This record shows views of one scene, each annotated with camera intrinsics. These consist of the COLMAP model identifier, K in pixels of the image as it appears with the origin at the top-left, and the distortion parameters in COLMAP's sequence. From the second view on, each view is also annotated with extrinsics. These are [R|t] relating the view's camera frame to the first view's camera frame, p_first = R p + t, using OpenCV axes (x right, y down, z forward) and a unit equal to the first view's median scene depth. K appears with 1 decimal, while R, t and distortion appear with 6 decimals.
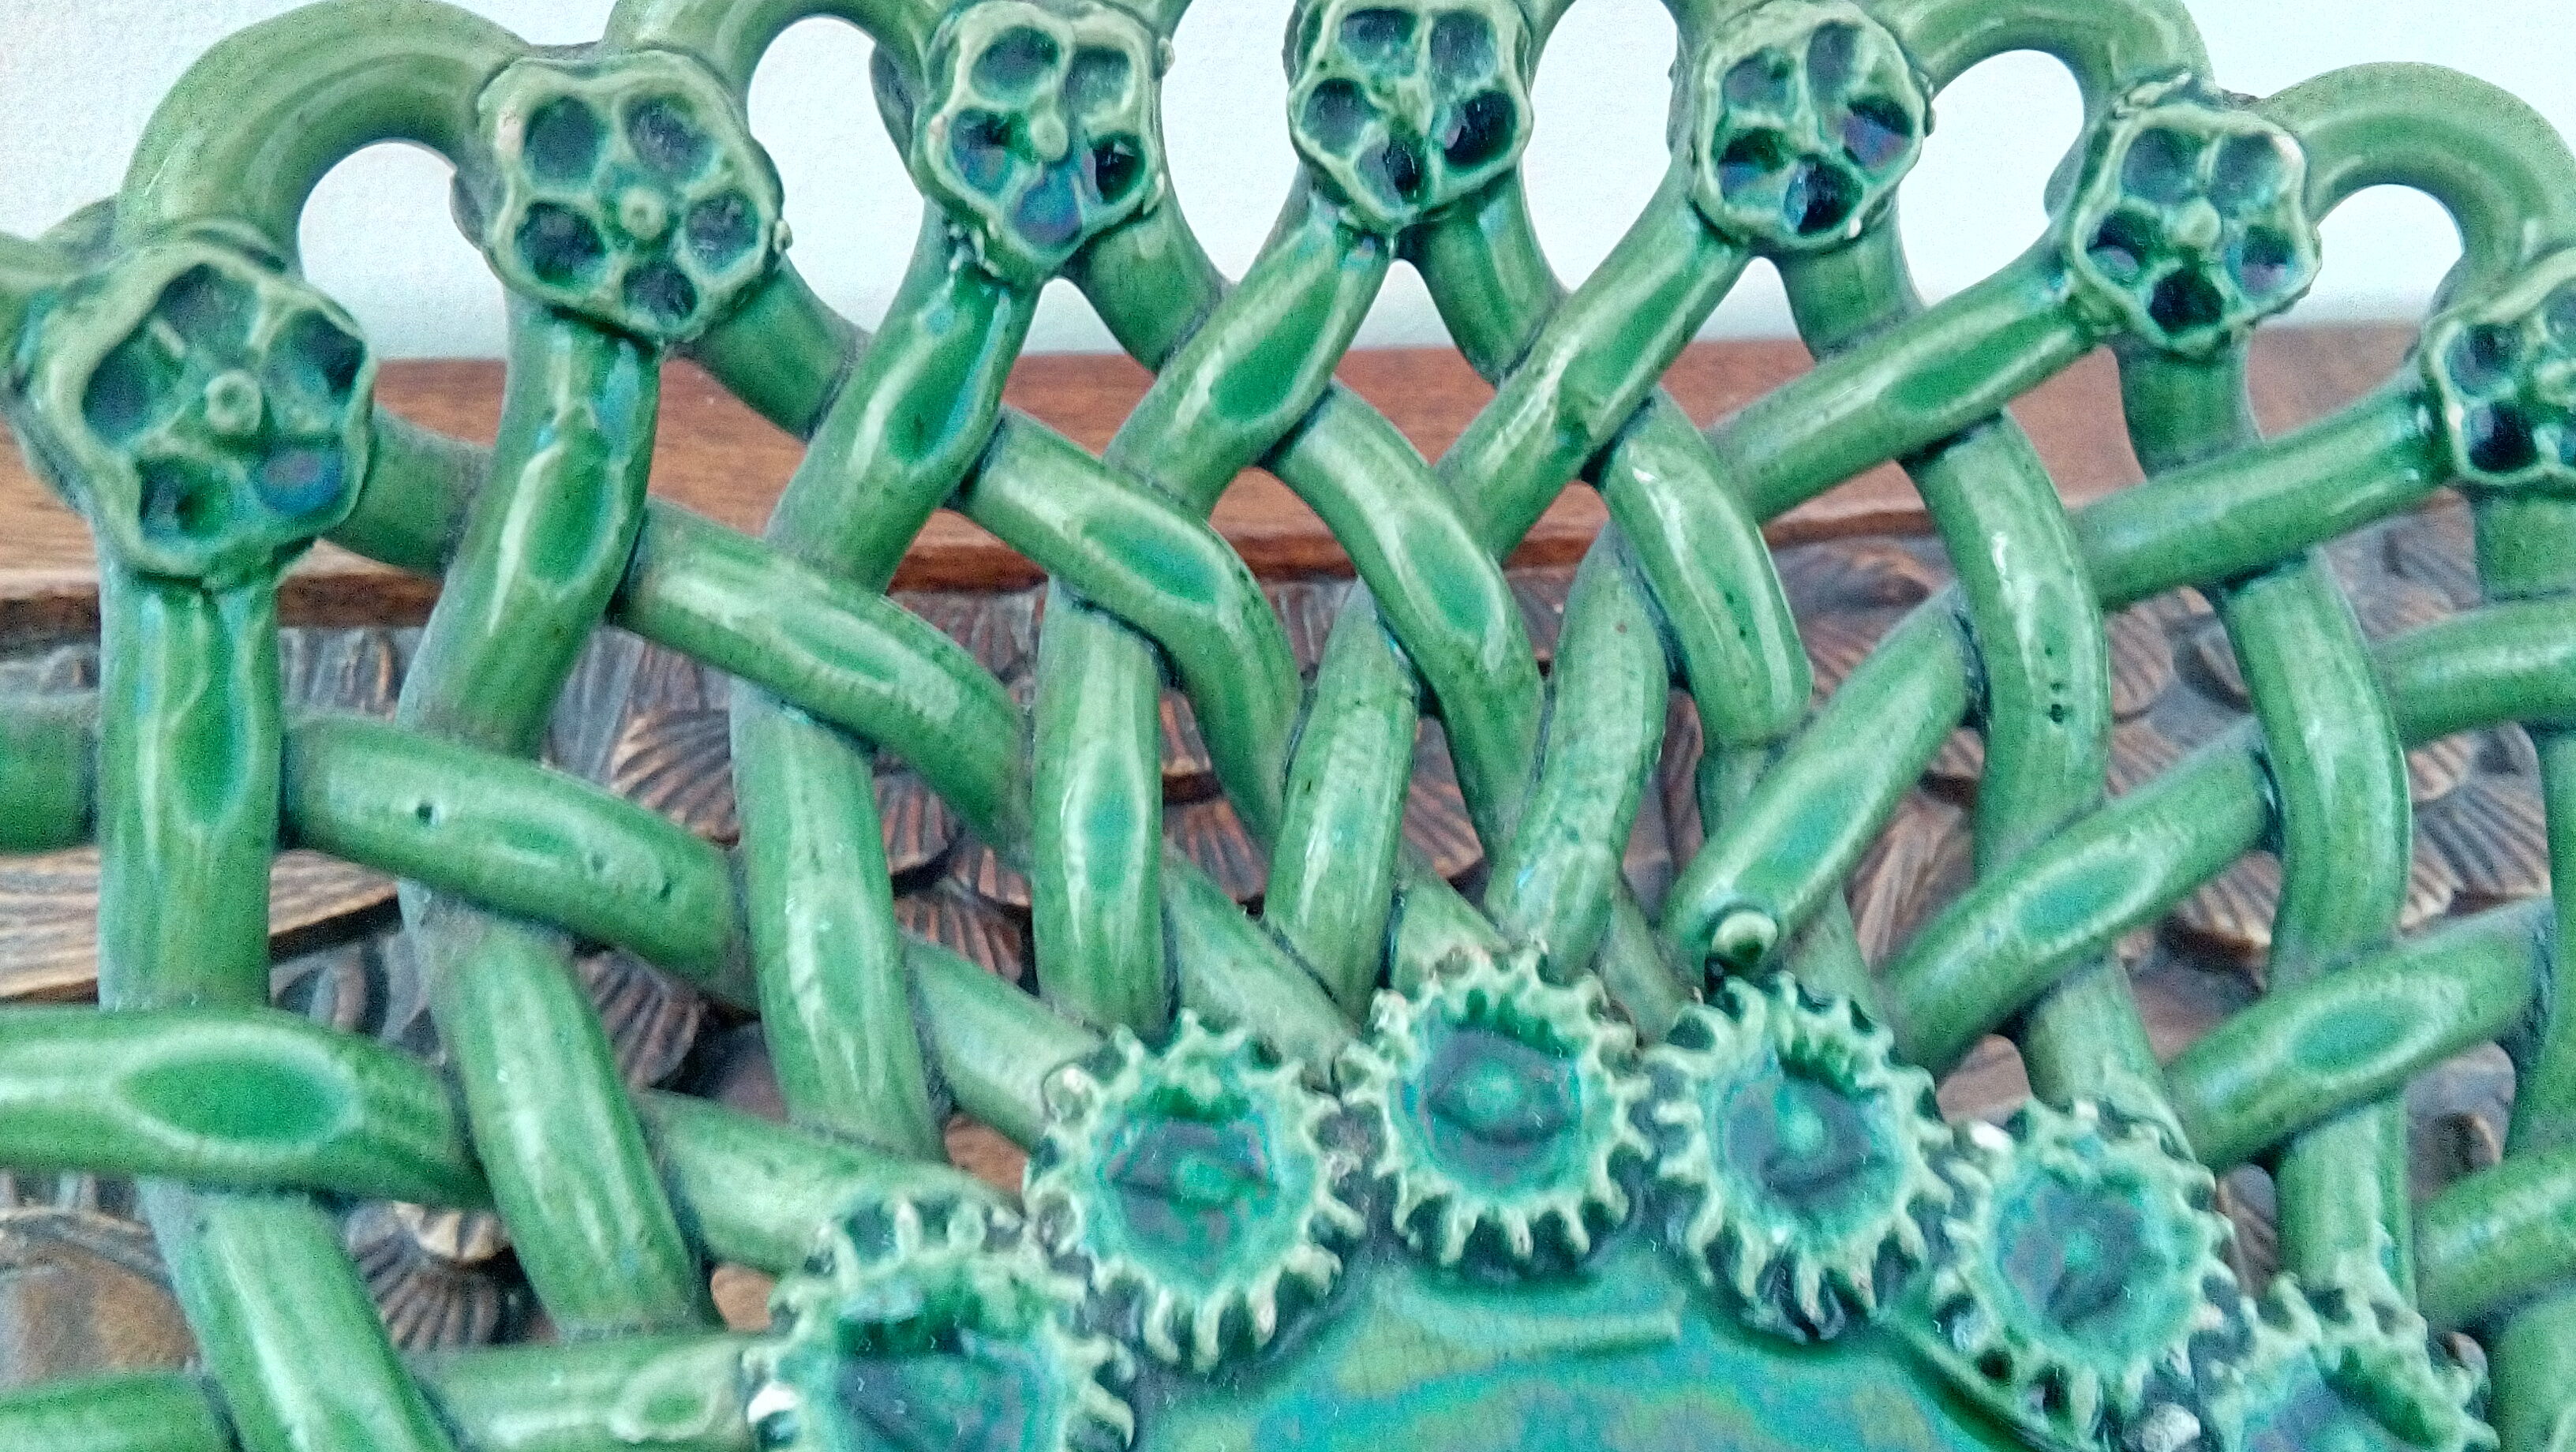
lens RADIAL K [[2059.0, 0, 1310.6], [0, 2059.0, 739.0], [0, 0, 1]] dist [0.177664, -0.344415]
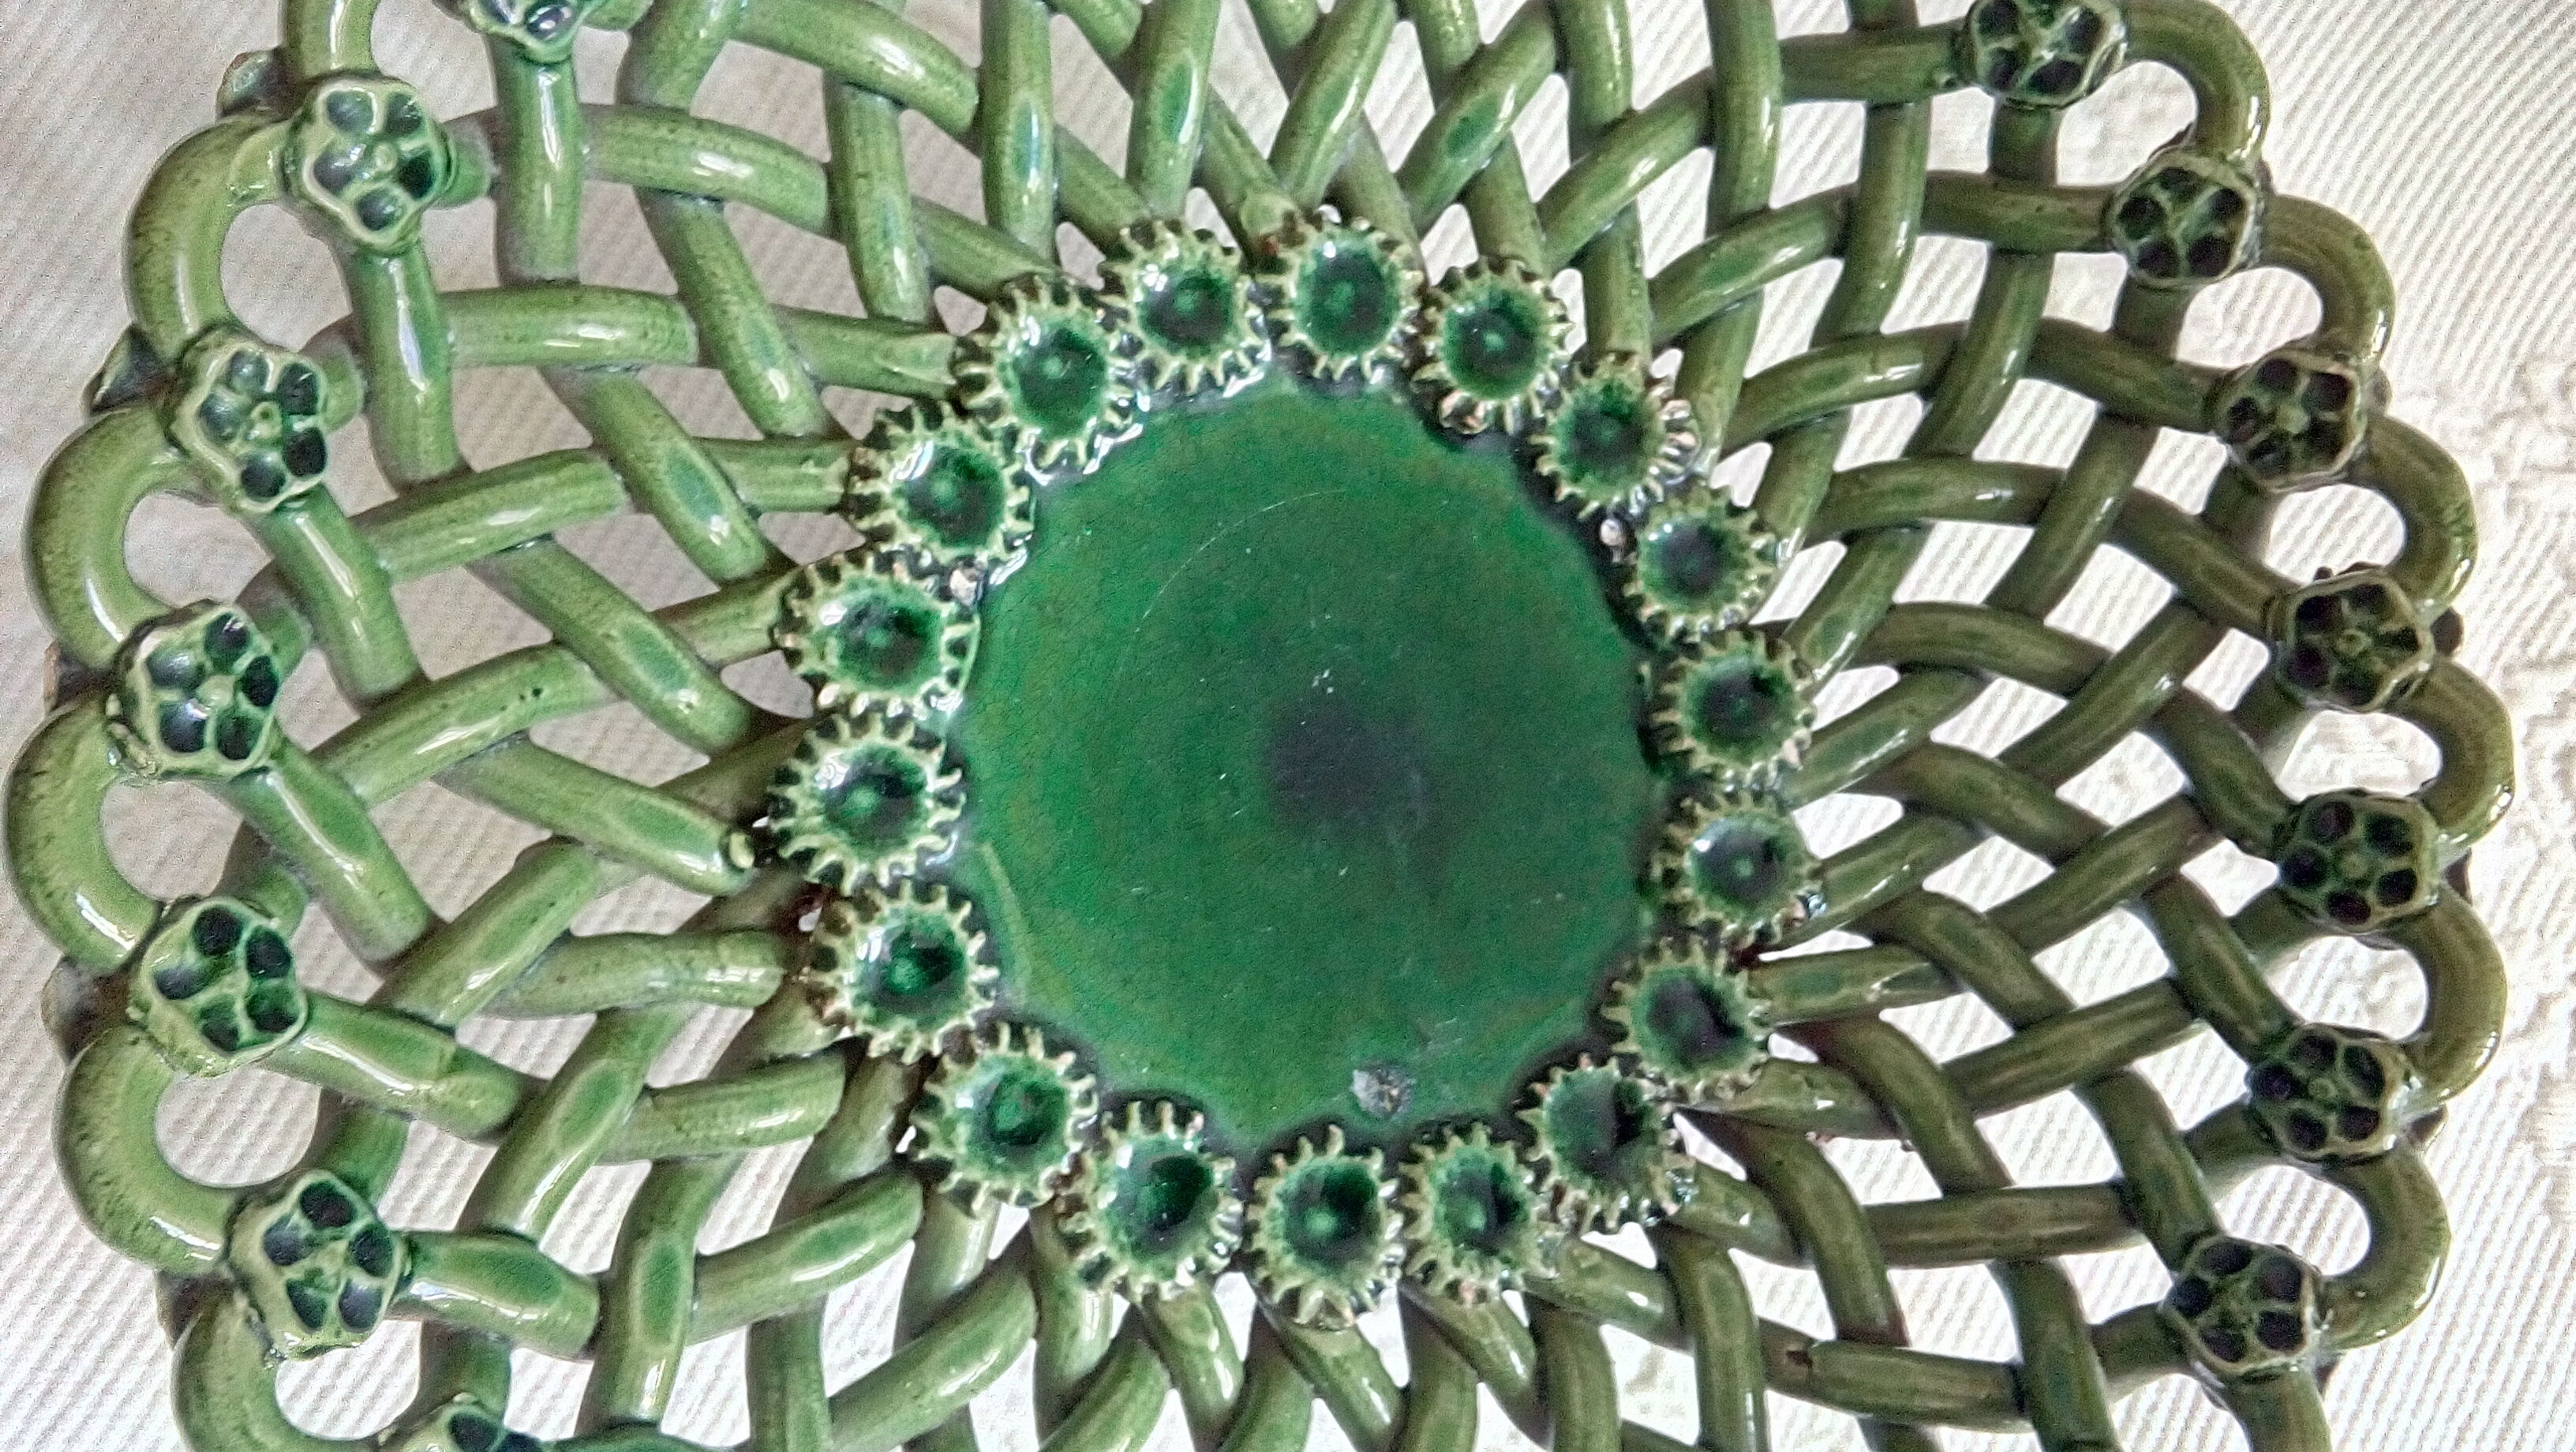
lens RADIAL K [[2059.0, 0, 1310.6], [0, 2059.0, 739.0], [0, 0, 1]] dist [0.177664, -0.344415]
pose [[-0.251131, -0.963032, -0.097486, 0.368221], [0.657622, -0.243650, 0.712859, -0.814204], [-0.710258, 0.114912, 0.694499, -0.496673]]
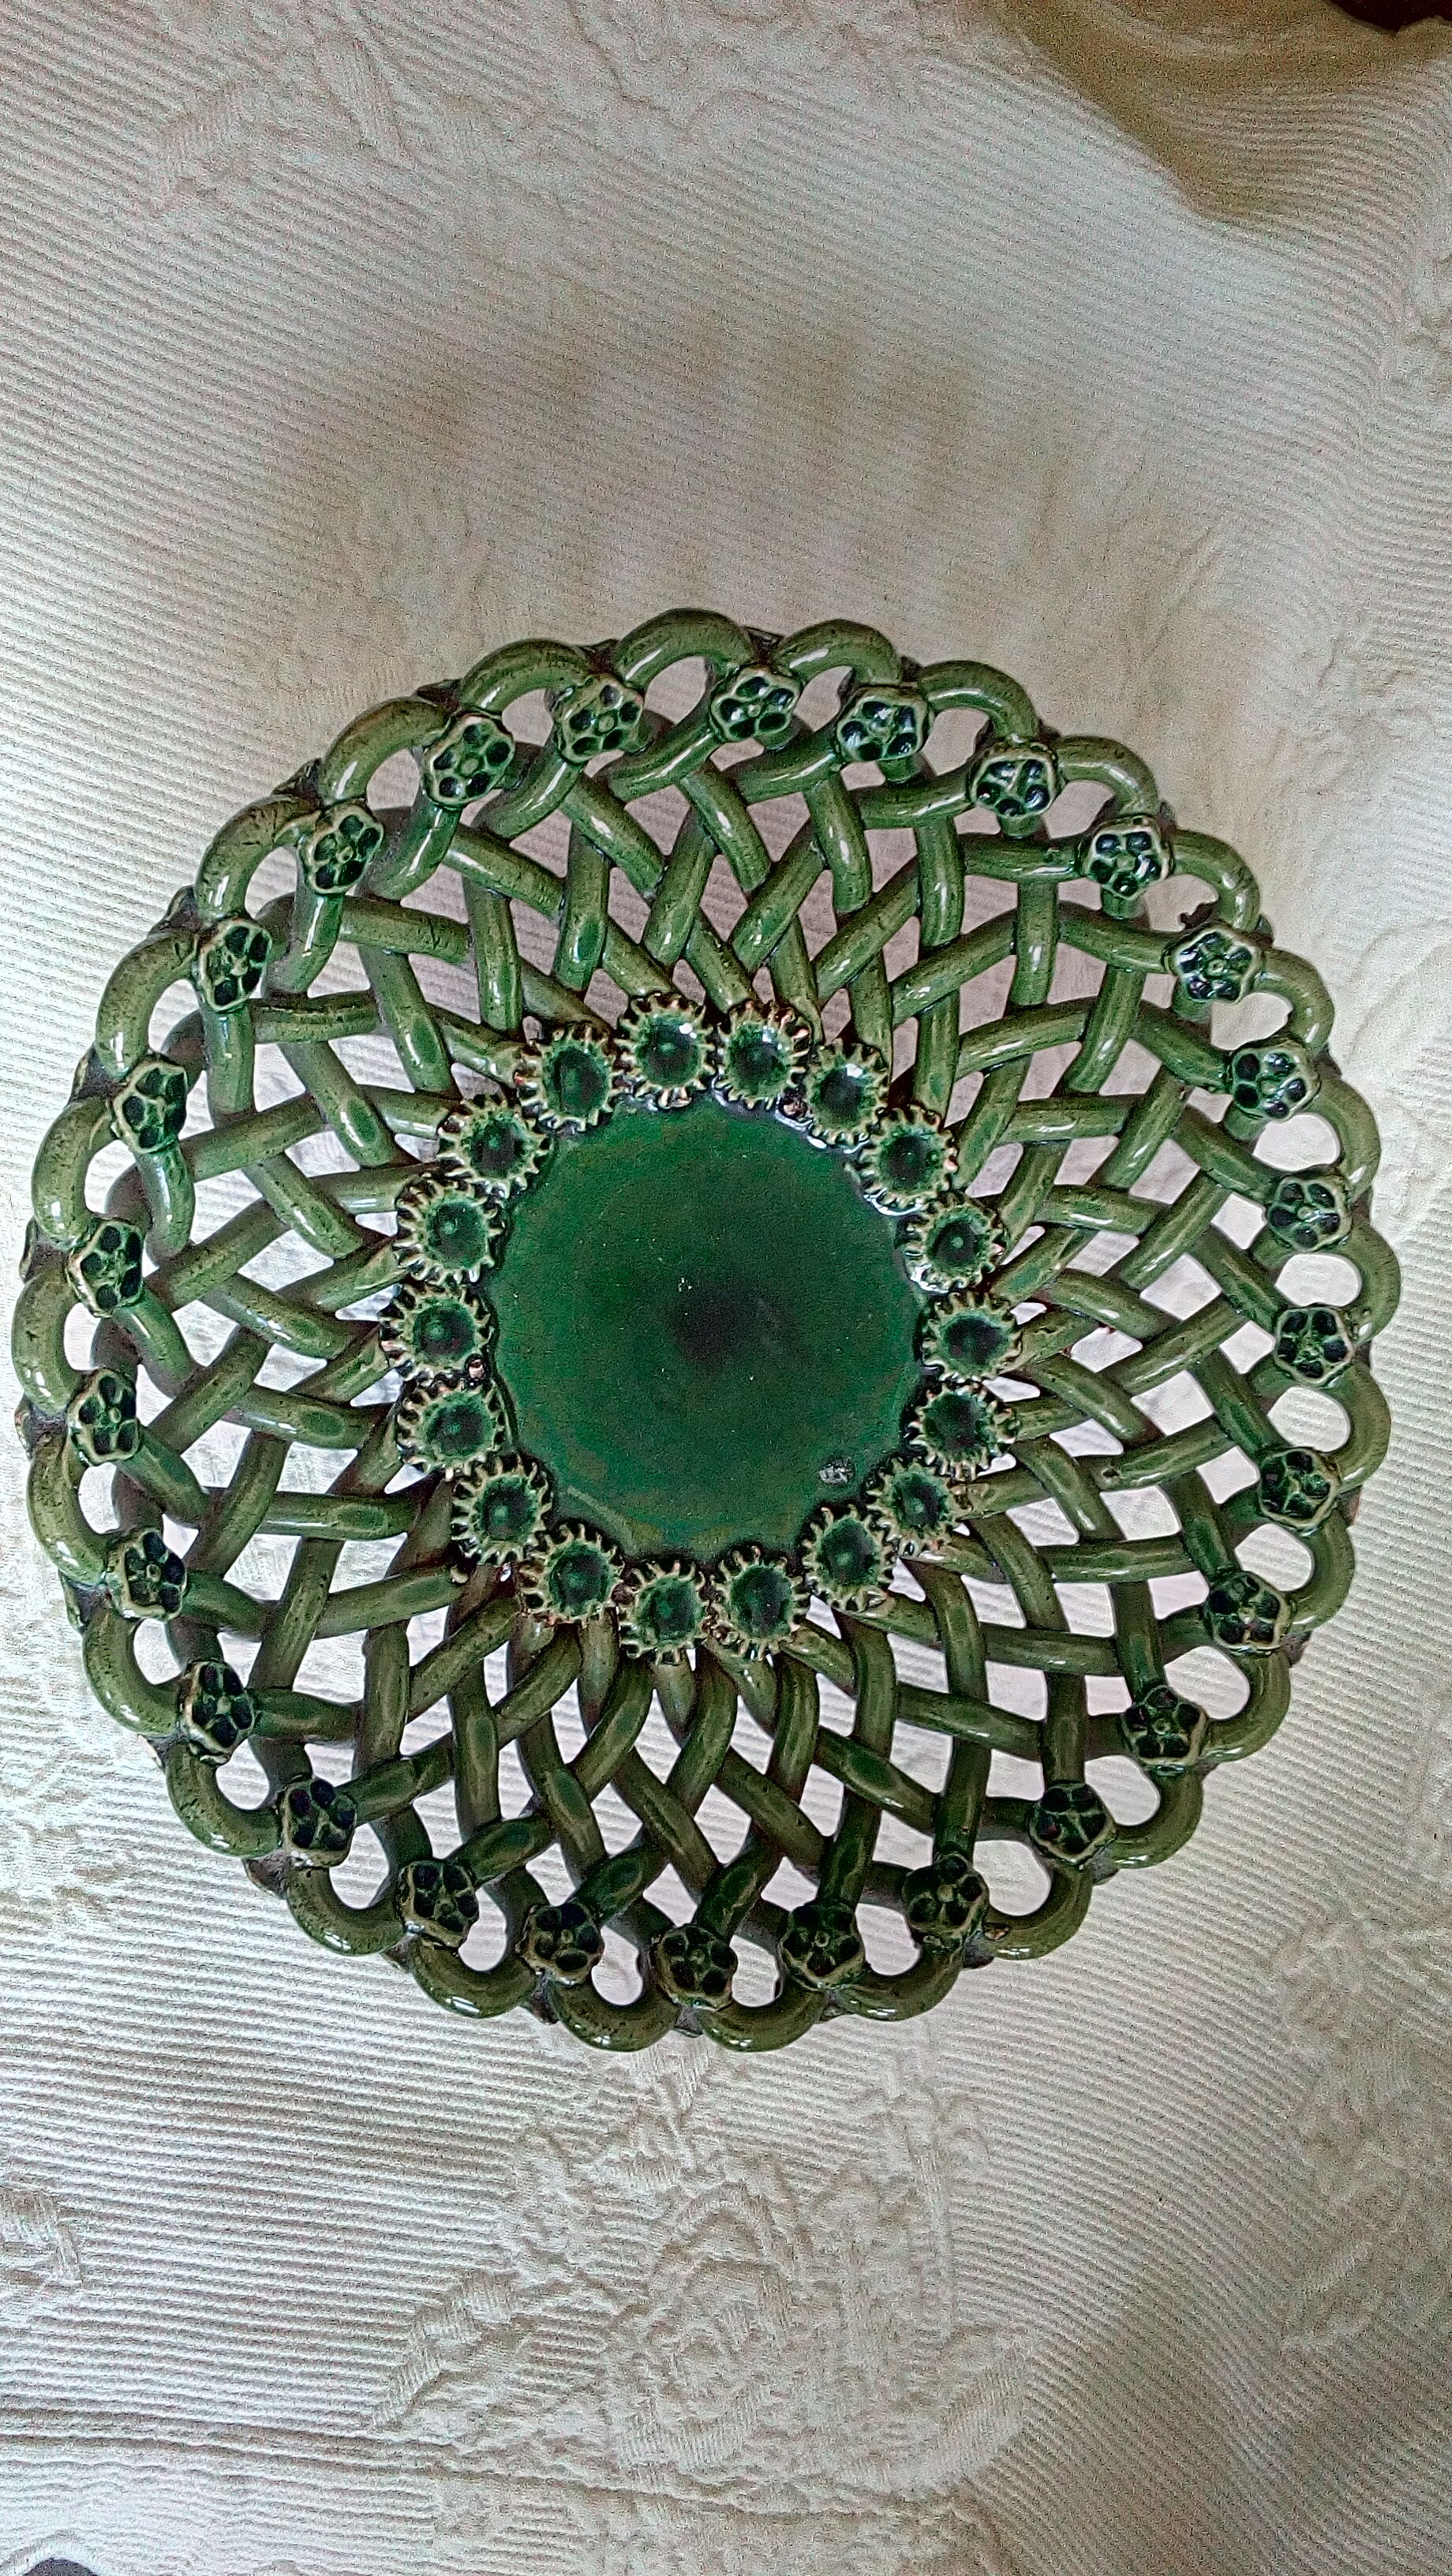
lens RADIAL K [[2059.0, 0, 730.6], [0, 2059.0, 1300.1], [0, 0, 1]] dist [0.177664, -0.344415]
pose [[-0.668534, -0.622052, -0.407571, 1.437831], [0.335786, -0.741486, 0.580902, -1.219895], [-0.663559, 0.251496, 0.704584, -1.410668]]
